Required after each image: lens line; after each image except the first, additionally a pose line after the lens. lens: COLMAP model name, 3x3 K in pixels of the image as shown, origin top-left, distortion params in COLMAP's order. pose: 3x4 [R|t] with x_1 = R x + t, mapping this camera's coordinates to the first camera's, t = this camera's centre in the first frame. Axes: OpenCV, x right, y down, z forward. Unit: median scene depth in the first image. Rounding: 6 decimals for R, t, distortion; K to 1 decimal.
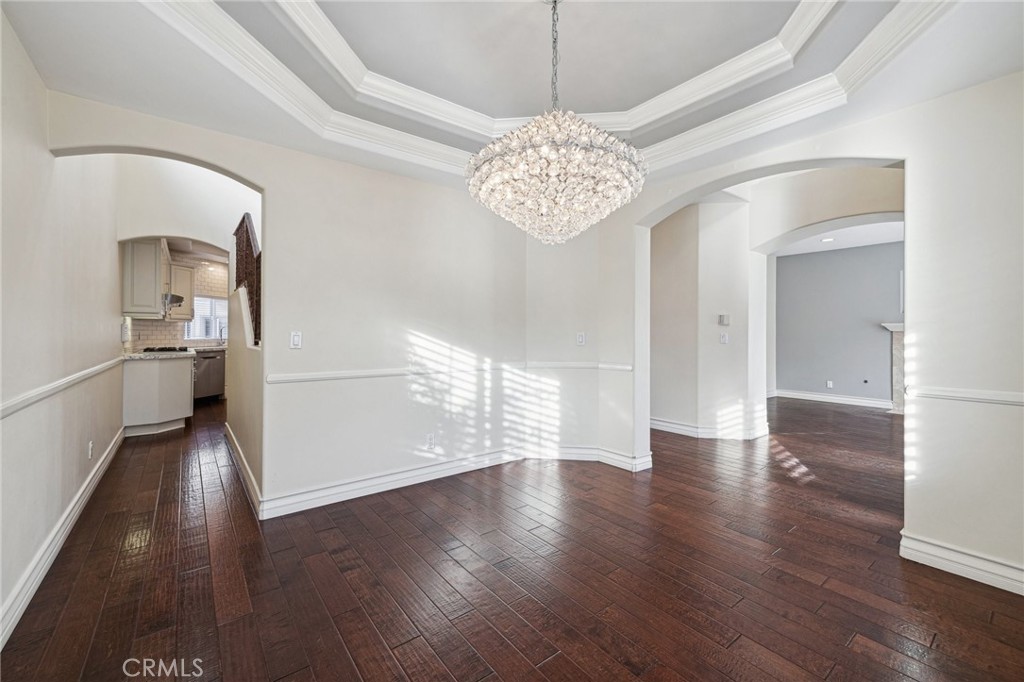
lens RADIAL K [[430.0, 0, 503.0], [0, 430.0, 335.9], [0, 0, 1]] dist [-0.000709, -0.000255]
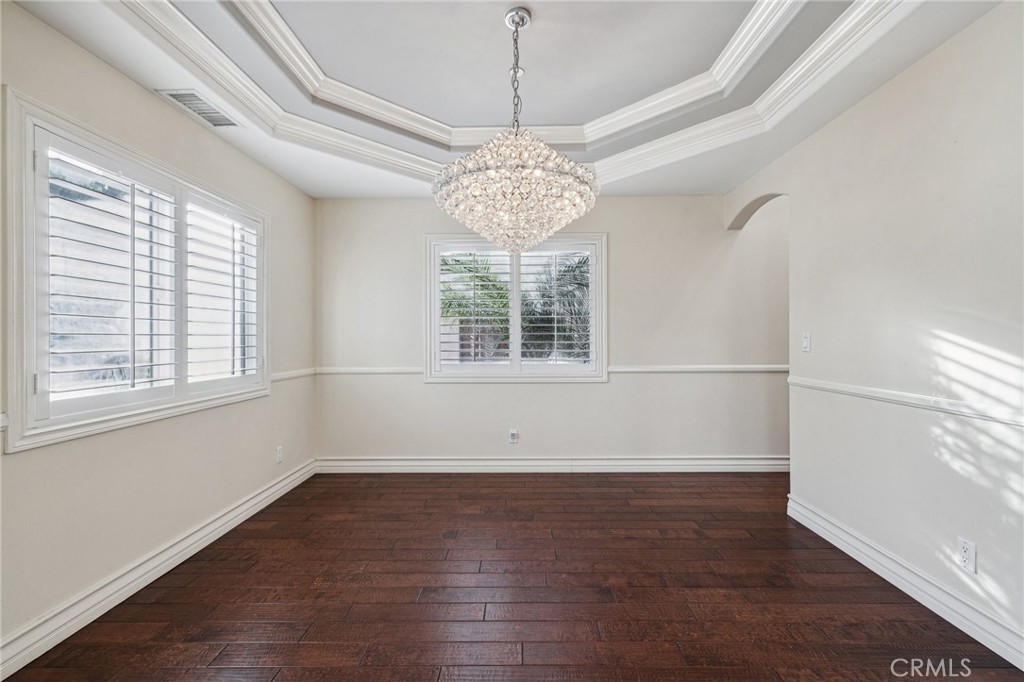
lens RADIAL K [[430.0, 0, 515.4], [0, 430.0, 338.7], [0, 0, 1]] dist [-0.000709, -0.000255]
pose [[-0.606931, 0.002306, -0.794751, 0.466613], [-0.001735, 0.999990, 0.004227, -0.000464], [0.794752, 0.003944, -0.606921, 0.779311]]
